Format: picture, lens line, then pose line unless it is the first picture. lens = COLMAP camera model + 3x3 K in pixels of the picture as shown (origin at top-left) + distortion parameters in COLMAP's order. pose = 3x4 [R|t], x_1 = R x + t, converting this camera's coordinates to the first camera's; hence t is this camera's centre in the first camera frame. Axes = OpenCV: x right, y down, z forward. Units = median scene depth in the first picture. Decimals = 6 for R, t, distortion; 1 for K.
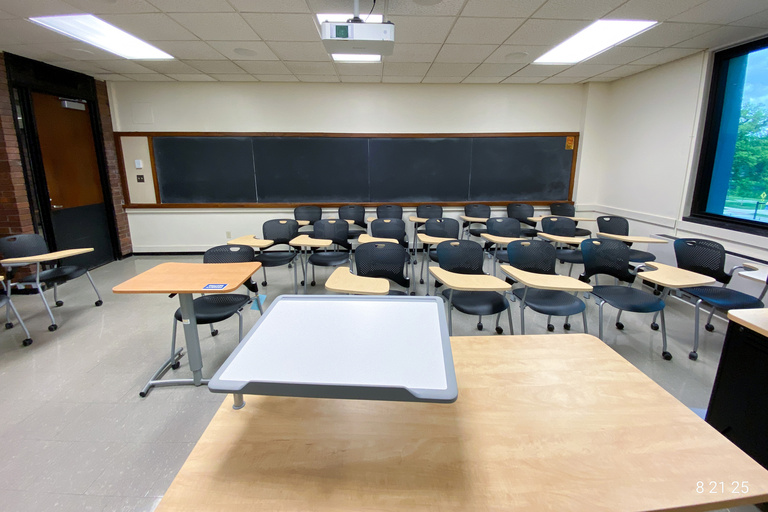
lens RADIAL K [[302.7, 0, 384.0], [0, 302.7, 256.0], [0, 0, 1]] dist [0.029876, -0.015936]
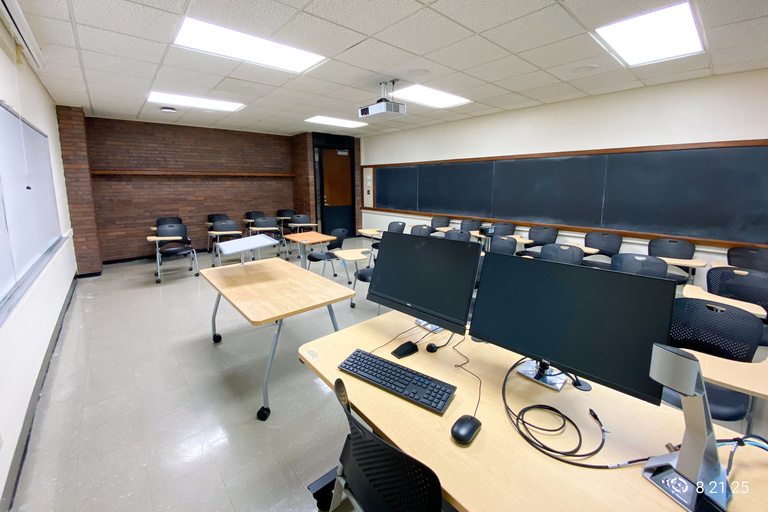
lens RADIAL K [[296.9, 0, 388.6], [0, 296.9, 267.3], [0, 0, 1]] dist [0.001021, -0.003870]
pose [[0.635482, 0.212746, -0.742227, 0.561111], [-0.227487, 0.970210, 0.083323, -0.013166], [0.737843, 0.115896, 0.664948, 0.042587]]
